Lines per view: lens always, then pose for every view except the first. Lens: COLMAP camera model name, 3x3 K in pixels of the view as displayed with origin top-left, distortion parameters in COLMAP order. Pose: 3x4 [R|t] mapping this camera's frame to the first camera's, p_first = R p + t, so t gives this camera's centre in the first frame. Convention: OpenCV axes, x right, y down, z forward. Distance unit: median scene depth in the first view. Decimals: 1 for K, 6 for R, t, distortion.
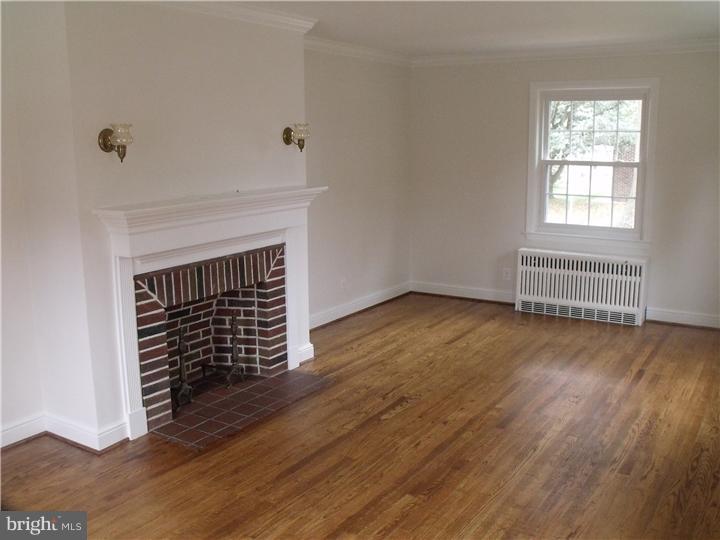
lens RADIAL K [[717.5, 0, 347.8], [0, 717.5, 274.1], [0, 0, 1]] dist [-0.209123, 0.255163]
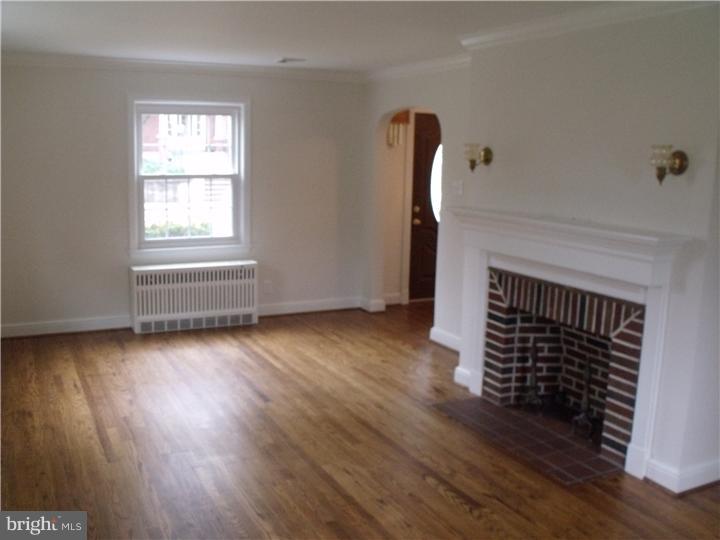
lens RADIAL K [[717.5, 0, 347.8], [0, 717.5, 274.1], [0, 0, 1]] dist [-0.209123, 0.255163]
pose [[-0.517051, 0.143732, -0.843801, 0.745585], [-0.176524, 0.946704, 0.269428, -0.235395], [0.837555, 0.288259, -0.464122, 1.166557]]
